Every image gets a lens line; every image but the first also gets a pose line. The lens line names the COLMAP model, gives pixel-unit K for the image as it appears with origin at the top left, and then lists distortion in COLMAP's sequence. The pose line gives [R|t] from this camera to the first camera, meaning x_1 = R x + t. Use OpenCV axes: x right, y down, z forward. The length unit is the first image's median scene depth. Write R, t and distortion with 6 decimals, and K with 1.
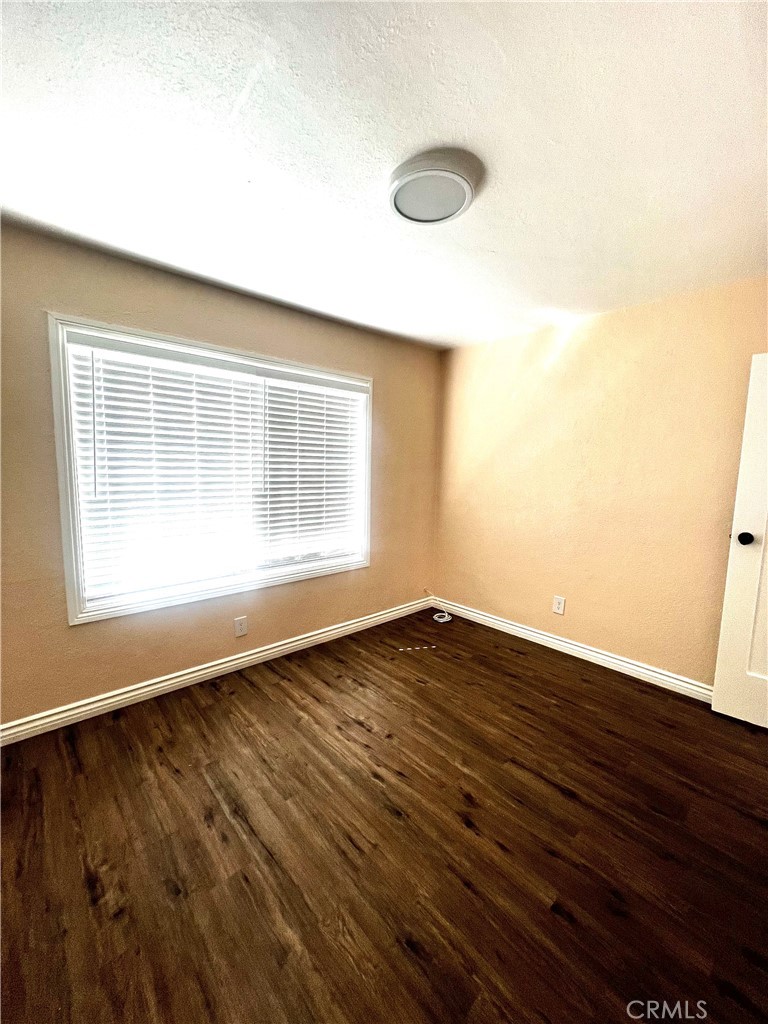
lens RADIAL K [[411.7, 0, 383.3], [0, 411.7, 510.6], [0, 0, 1]] dist [-0.005623, 0.001987]
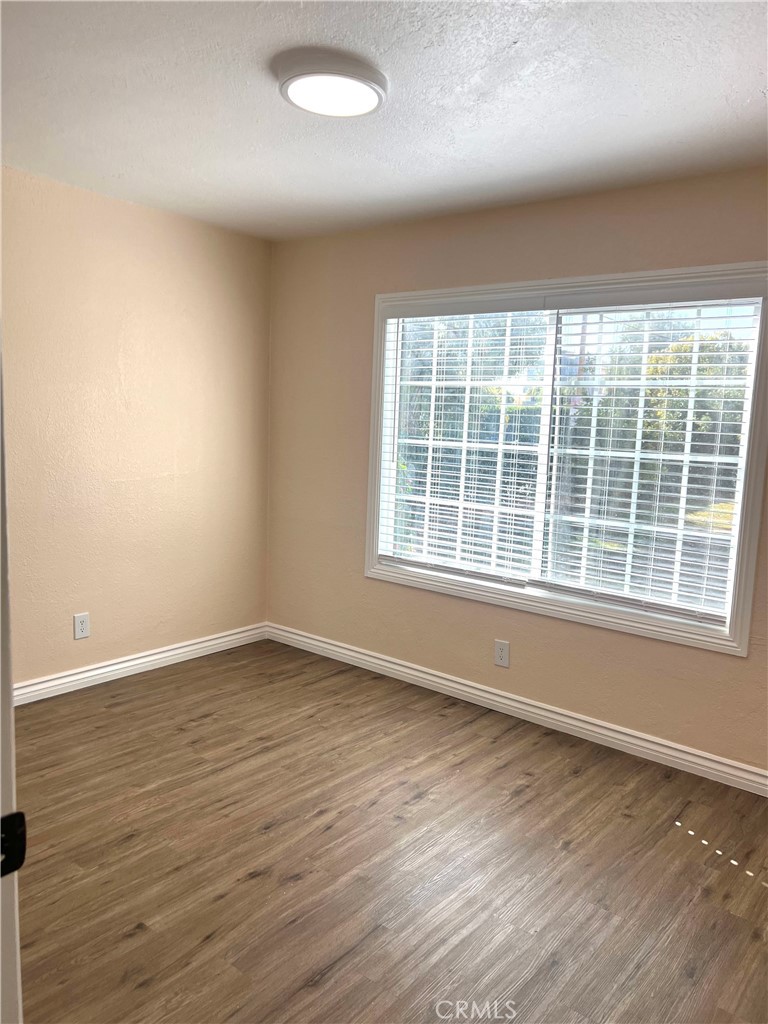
lens RADIAL K [[773.0, 0, 382.9], [0, 773.0, 513.1], [0, 0, 1]] dist [0.046653, -0.043273]
pose [[0.147497, 0.107930, -0.983156, 1.529793], [-0.147459, 0.985318, 0.086045, -0.089186], [0.978008, 0.132284, 0.161247, 0.837750]]
